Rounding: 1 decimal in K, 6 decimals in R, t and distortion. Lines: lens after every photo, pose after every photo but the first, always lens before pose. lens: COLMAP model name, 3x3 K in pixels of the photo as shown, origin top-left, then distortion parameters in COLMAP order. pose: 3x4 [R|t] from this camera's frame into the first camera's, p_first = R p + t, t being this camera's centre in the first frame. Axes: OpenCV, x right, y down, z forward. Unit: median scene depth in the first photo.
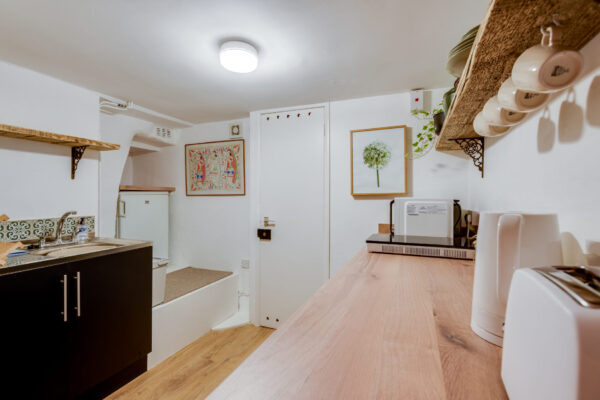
lens RADIAL K [[283.0, 0, 300.8], [0, 283.0, 197.5], [0, 0, 1]] dist [0.014177, -0.006090]
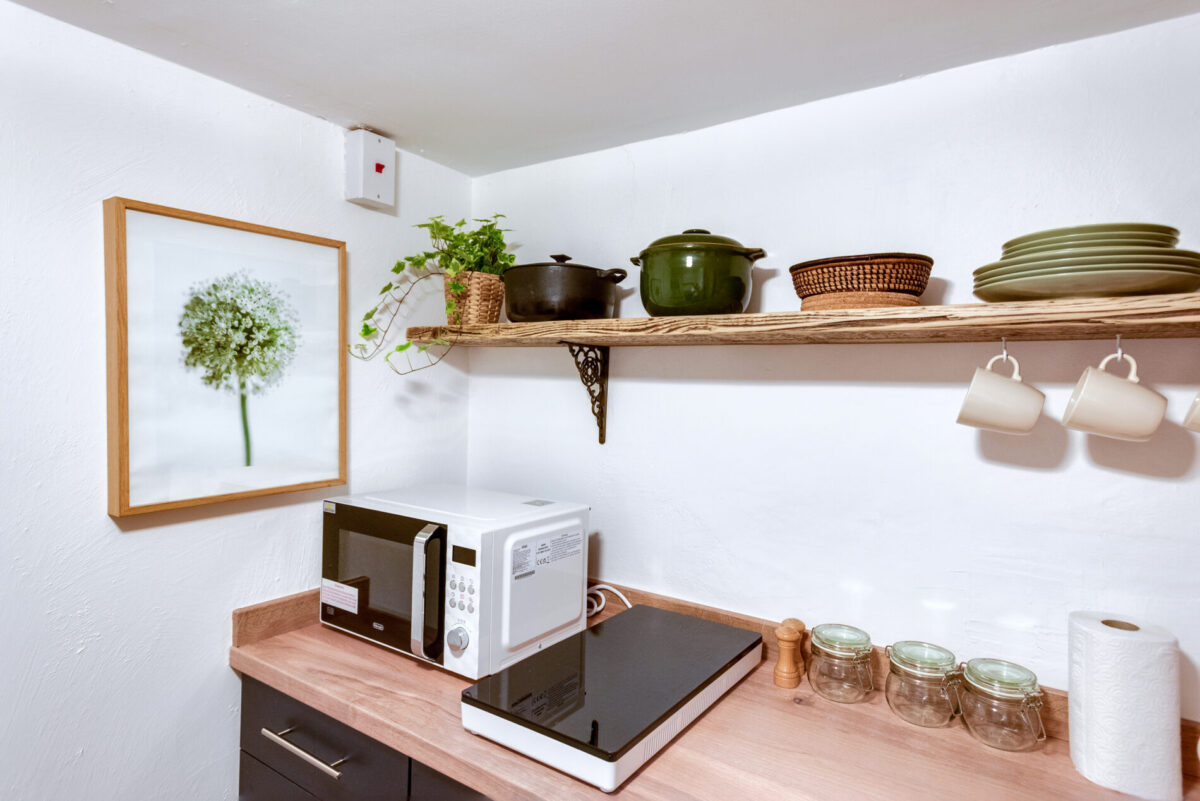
lens RADIAL K [[681.8, 0, 600.5], [0, 681.8, 394.8], [0, 0, 1]] dist [0.024981, -0.000020]
pose [[0.219973, -0.016148, 0.975372, -0.252072], [-0.021356, 0.999544, 0.021365, -0.124514], [-0.975272, -0.025529, 0.219528, 0.605896]]
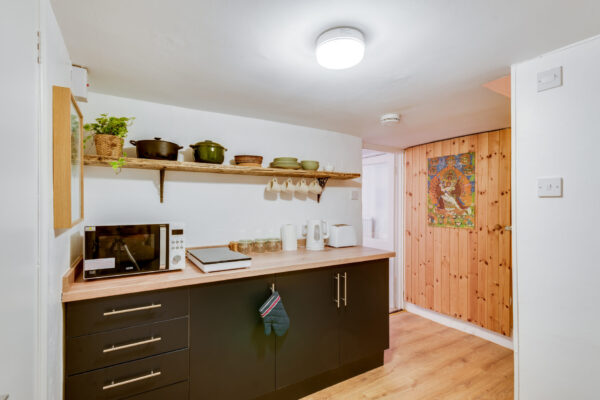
lens RADIAL K [[283.0, 0, 301.5], [0, 283.0, 202.6], [0, 0, 1]] dist [0.014177, -0.006090]
pose [[-0.806034, -0.001058, 0.591868, -0.436045], [-0.000241, 0.999999, 0.001459, -0.056794], [-0.591869, 0.001034, -0.806033, 1.240465]]
